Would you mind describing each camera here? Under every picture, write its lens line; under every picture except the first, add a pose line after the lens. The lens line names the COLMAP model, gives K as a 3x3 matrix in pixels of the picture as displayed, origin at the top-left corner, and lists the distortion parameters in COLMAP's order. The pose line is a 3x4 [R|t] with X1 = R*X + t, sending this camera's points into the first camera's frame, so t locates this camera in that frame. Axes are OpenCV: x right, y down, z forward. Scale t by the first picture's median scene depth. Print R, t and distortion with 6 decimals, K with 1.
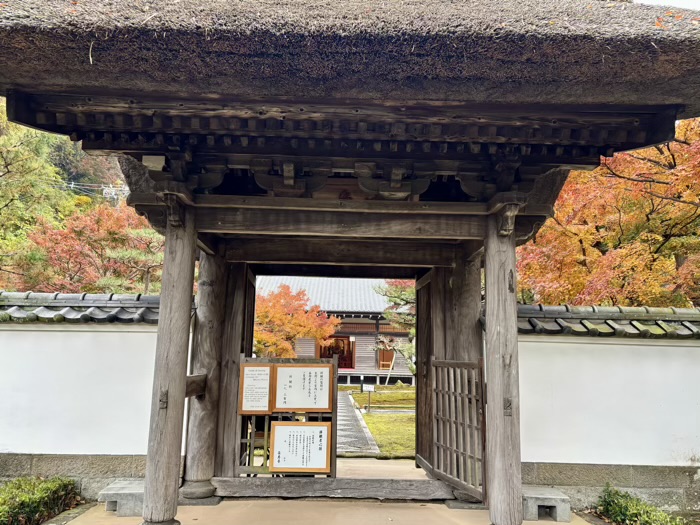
lens RADIAL K [[522.5, 0, 352.3], [0, 522.5, 259.6], [0, 0, 1]] dist [0.038634, -0.034466]
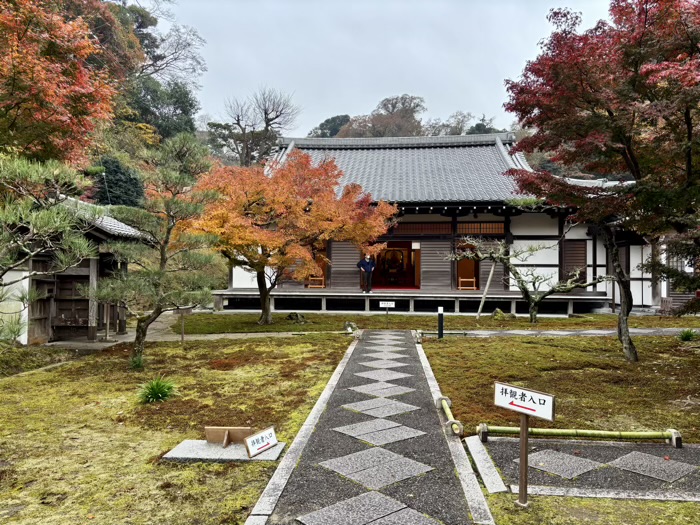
lens RADIAL K [[522.5, 0, 347.5], [0, 522.5, 262.8], [0, 0, 1]] dist [0.038634, -0.034466]
pose [[0.992569, -0.019455, -0.120119, -0.007432], [0.038921, 0.986037, 0.161913, 0.065210], [0.115292, -0.165385, 0.979467, 0.348656]]
